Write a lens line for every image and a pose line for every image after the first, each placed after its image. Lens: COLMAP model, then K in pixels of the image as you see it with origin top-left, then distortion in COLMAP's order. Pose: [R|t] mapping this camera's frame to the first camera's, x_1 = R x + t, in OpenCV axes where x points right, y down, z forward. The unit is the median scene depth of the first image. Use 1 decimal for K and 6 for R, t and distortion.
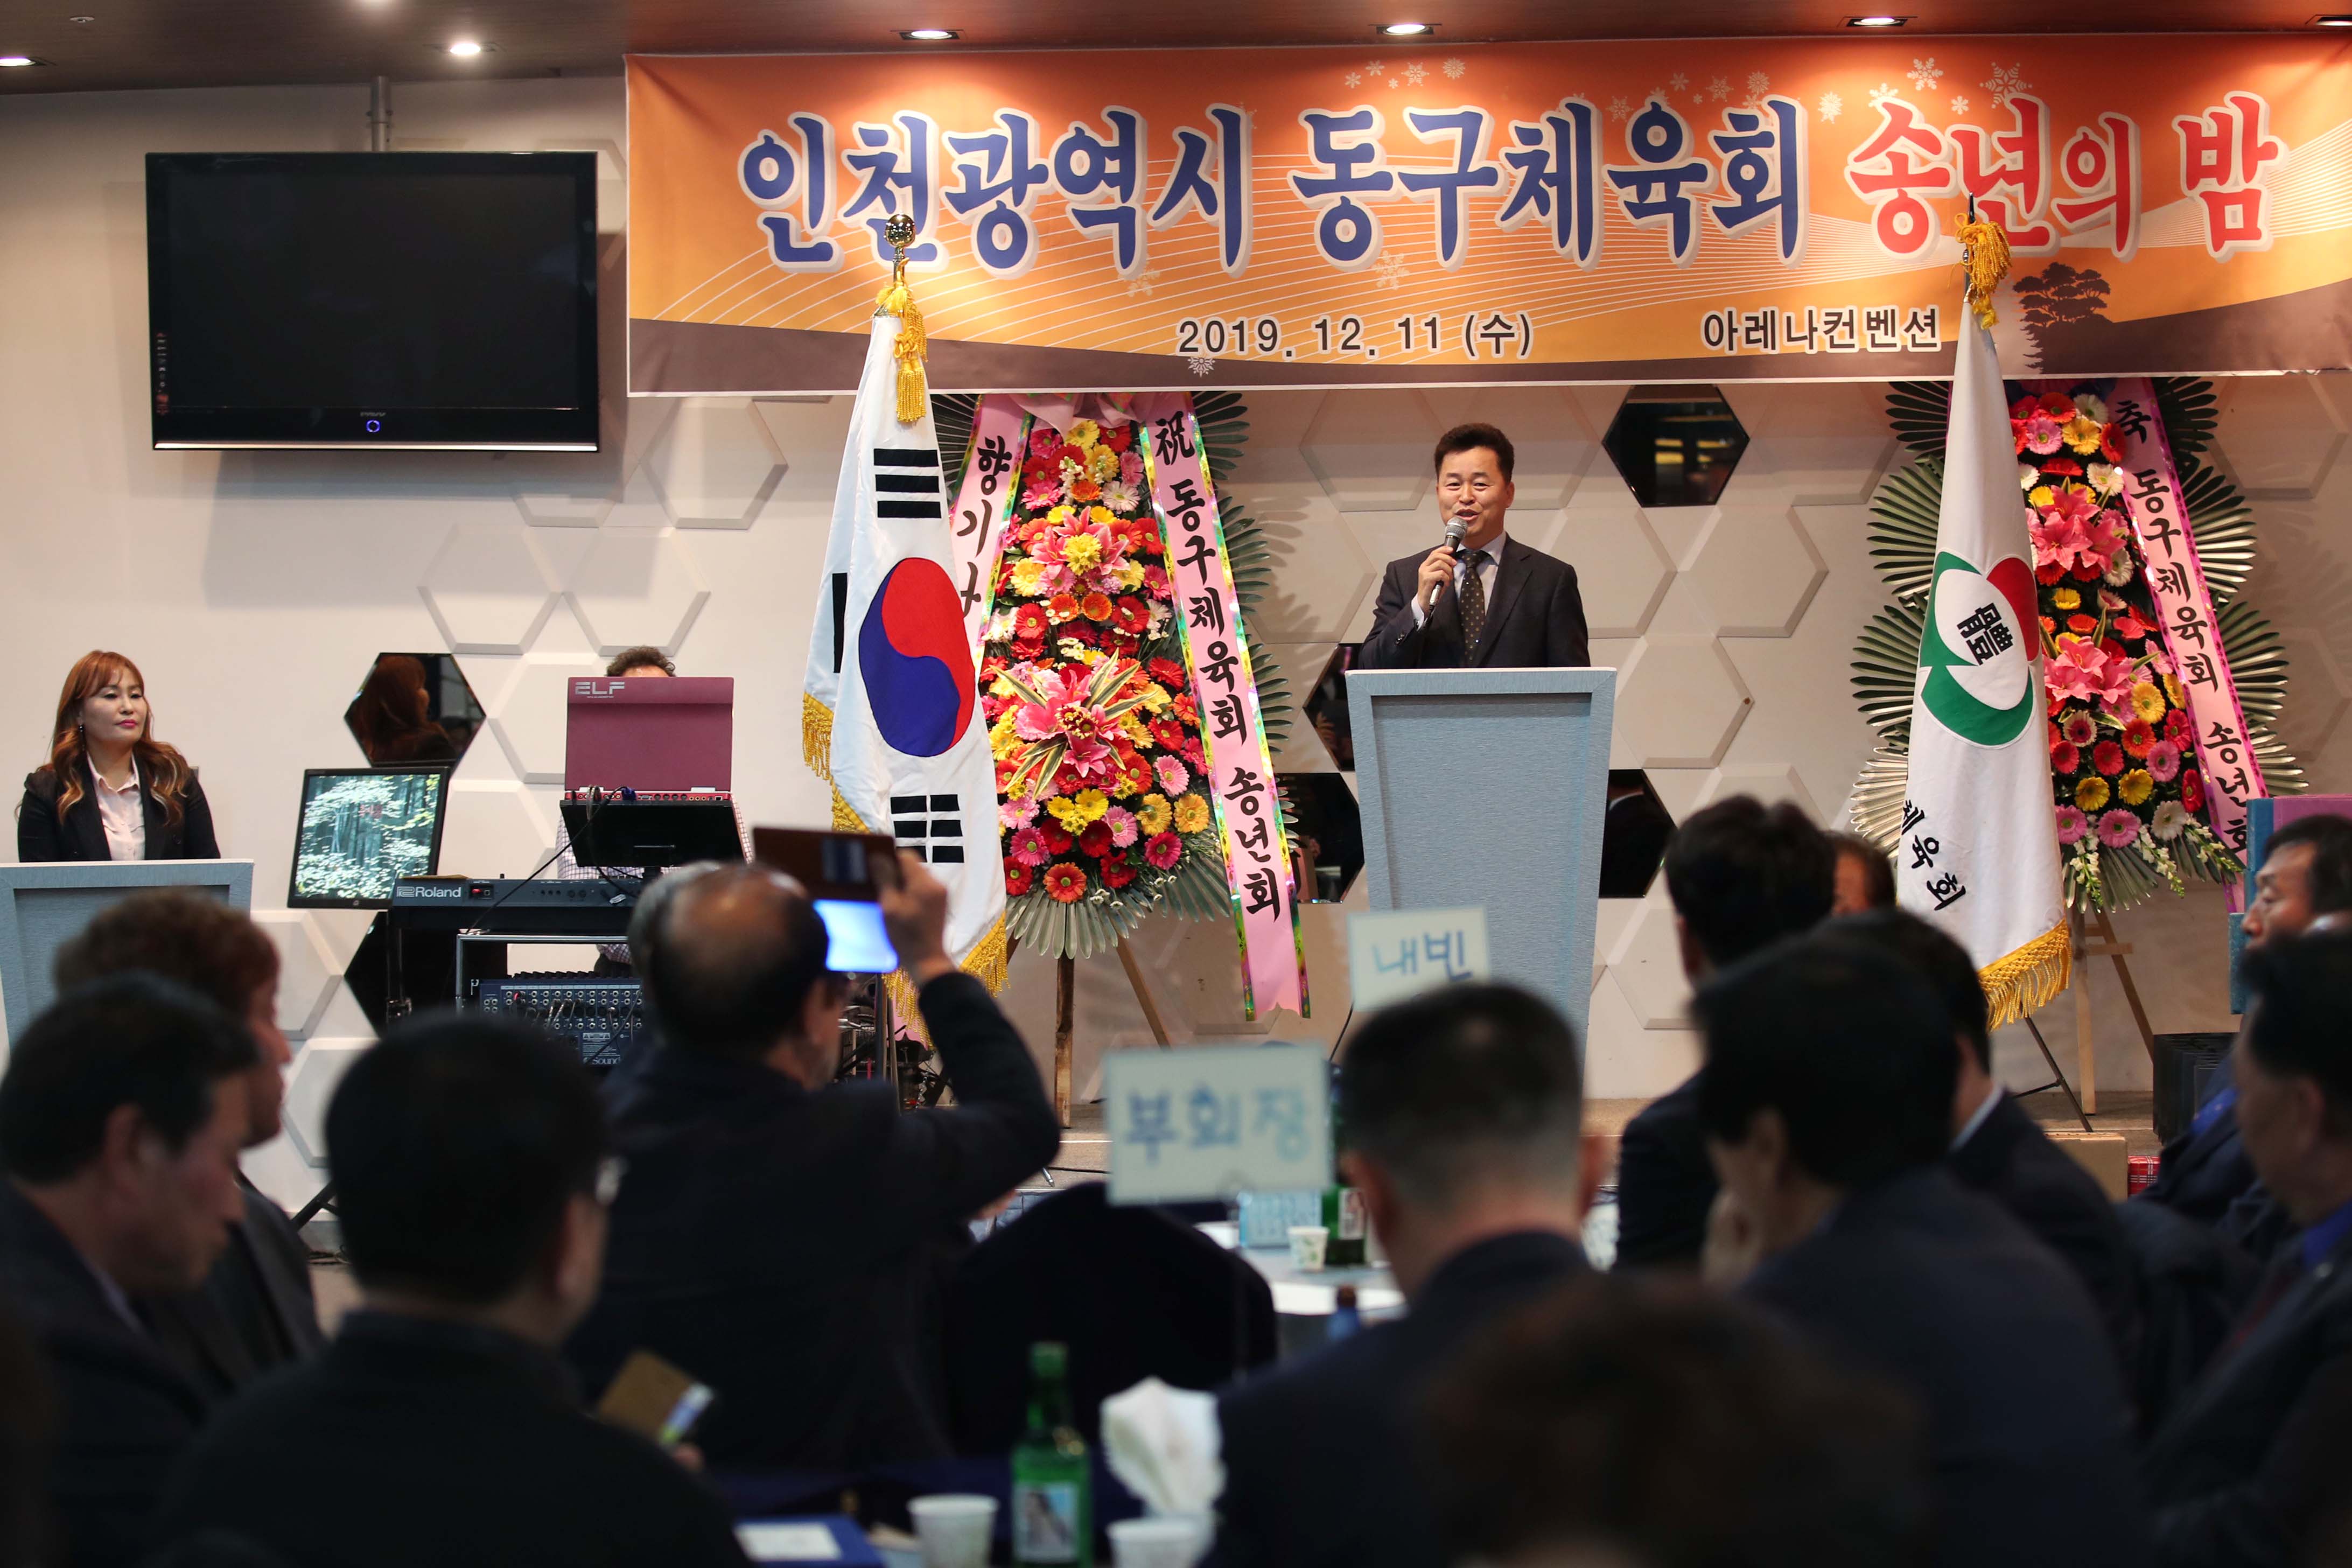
lens RADIAL K [[5152.0, 0, 1176.0], [0, 5152.0, 784.0], [0, 0, 1]] dist [-0.329032, -0.055411]
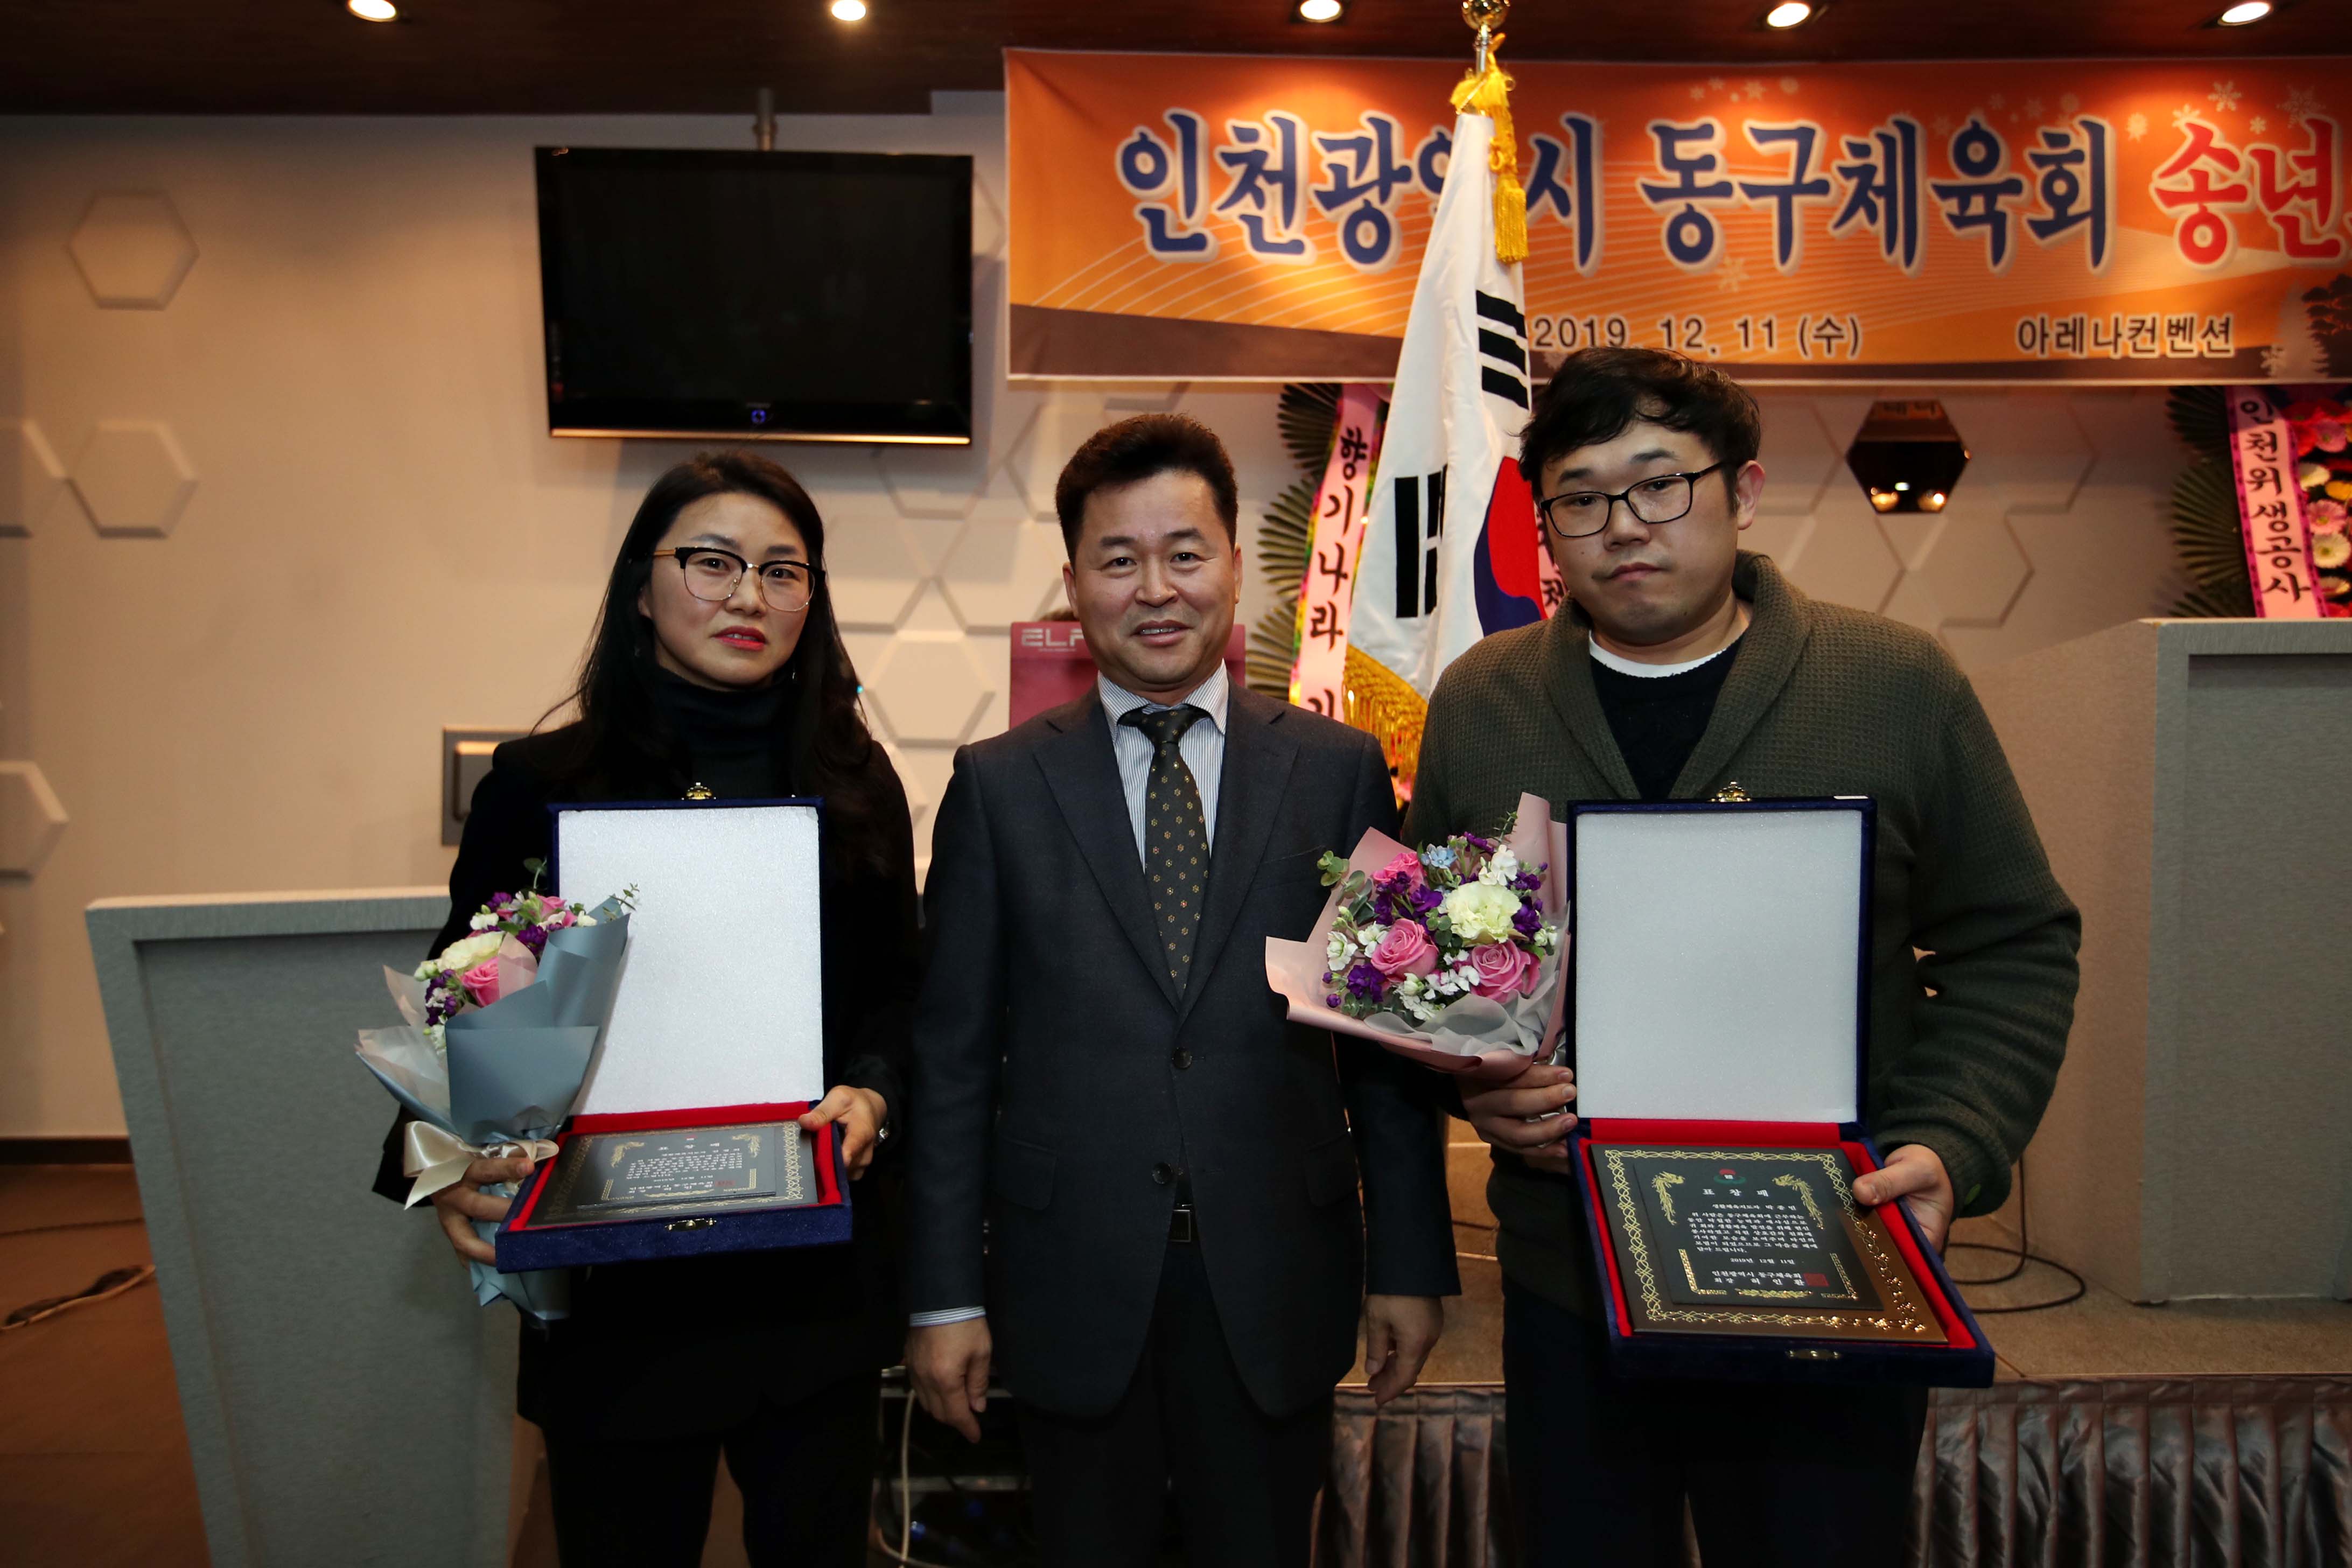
lens RADIAL K [[1531.9, 0, 1145.4], [0, 1531.9, 731.8], [0, 0, 1]] dist [-0.047073, 0.040315]
pose [[0.997338, 0.004982, 0.072749, -0.102093], [-0.005453, 0.999965, 0.006275, -0.006240], [-0.072715, -0.006655, 0.997331, 0.694353]]
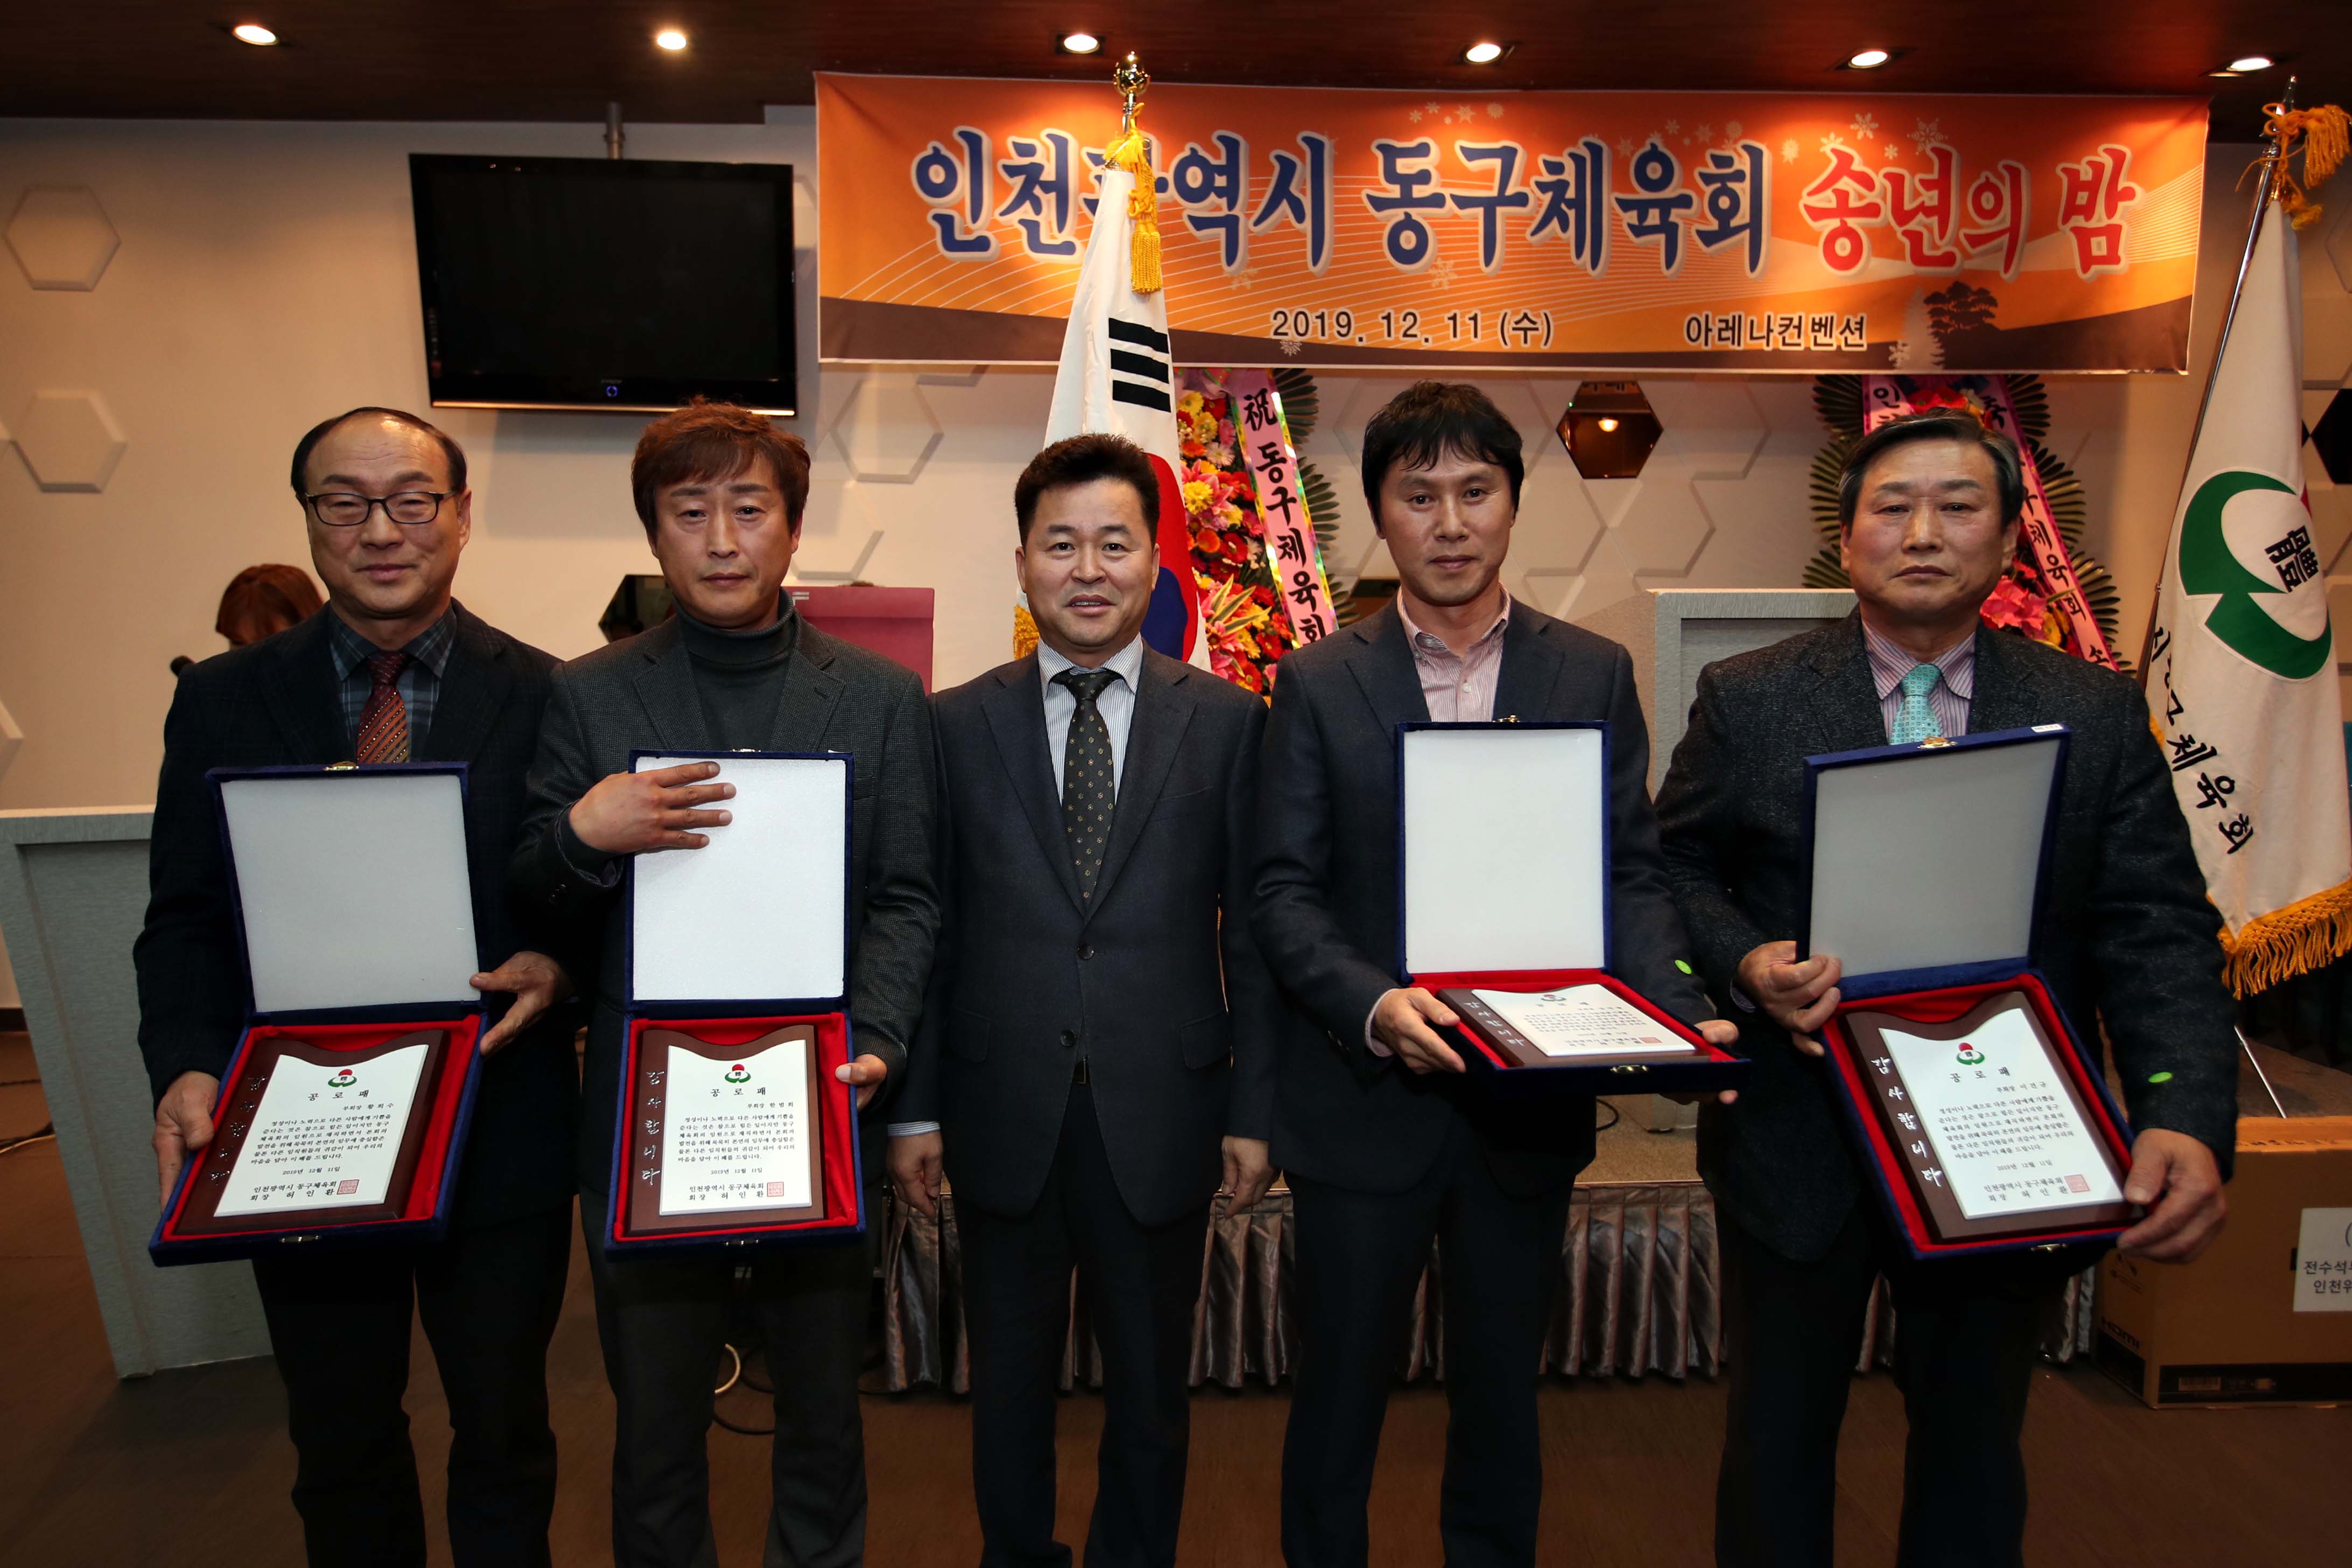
lens RADIAL K [[1399.6, 0, 1112.3], [0, 1399.6, 720.7], [0, 0, 1]] dist [-0.056158, 0.043004]
pose [[0.995521, 0.003714, 0.094464, -0.069246], [-0.009256, 0.998256, 0.058297, -0.010872], [-0.094083, -0.058911, 0.993820, 0.667442]]
